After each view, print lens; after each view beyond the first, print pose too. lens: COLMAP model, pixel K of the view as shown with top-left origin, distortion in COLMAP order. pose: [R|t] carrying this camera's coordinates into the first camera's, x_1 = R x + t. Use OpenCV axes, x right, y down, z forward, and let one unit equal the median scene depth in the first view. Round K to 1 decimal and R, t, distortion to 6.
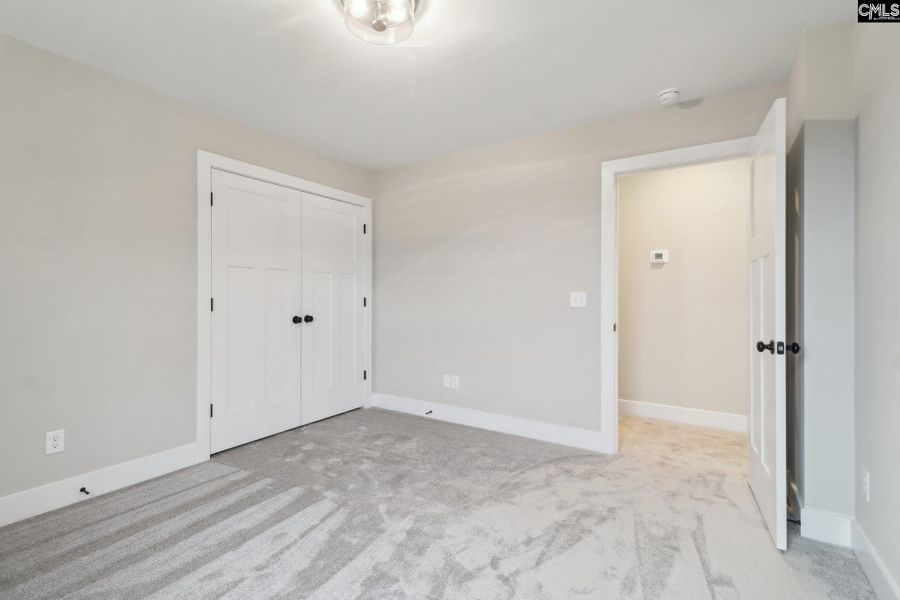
lens RADIAL K [[429.0, 0, 436.4], [0, 429.0, 294.7], [0, 0, 1]] dist [0.002065, -0.001281]
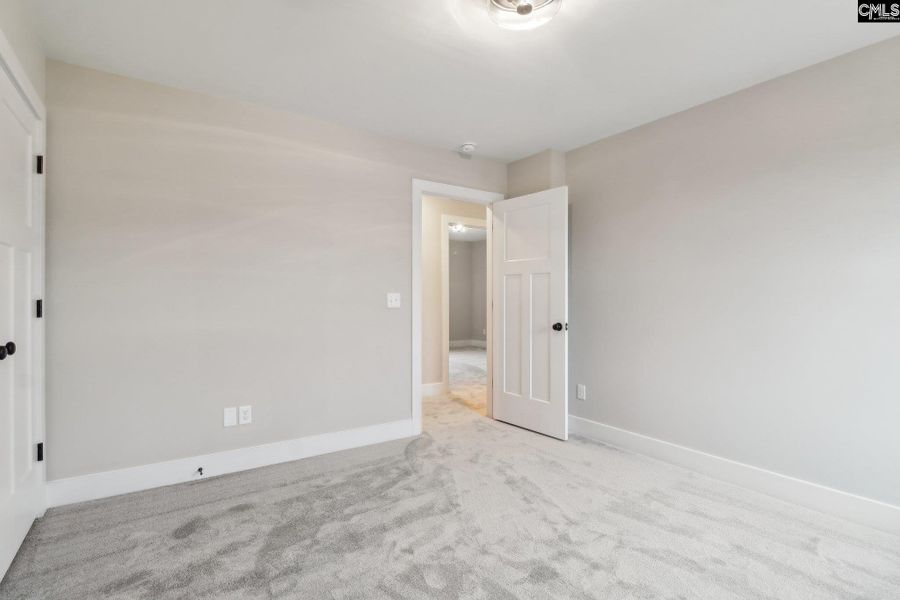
lens RADIAL K [[429.0, 0, 452.5], [0, 429.0, 301.4], [0, 0, 1]] dist [0.002065, -0.001281]
pose [[0.368449, 0.000293, 0.929648, -0.595379], [0.007513, 0.999966, -0.003293, 0.018029], [-0.929618, 0.008198, 0.368434, 0.465049]]
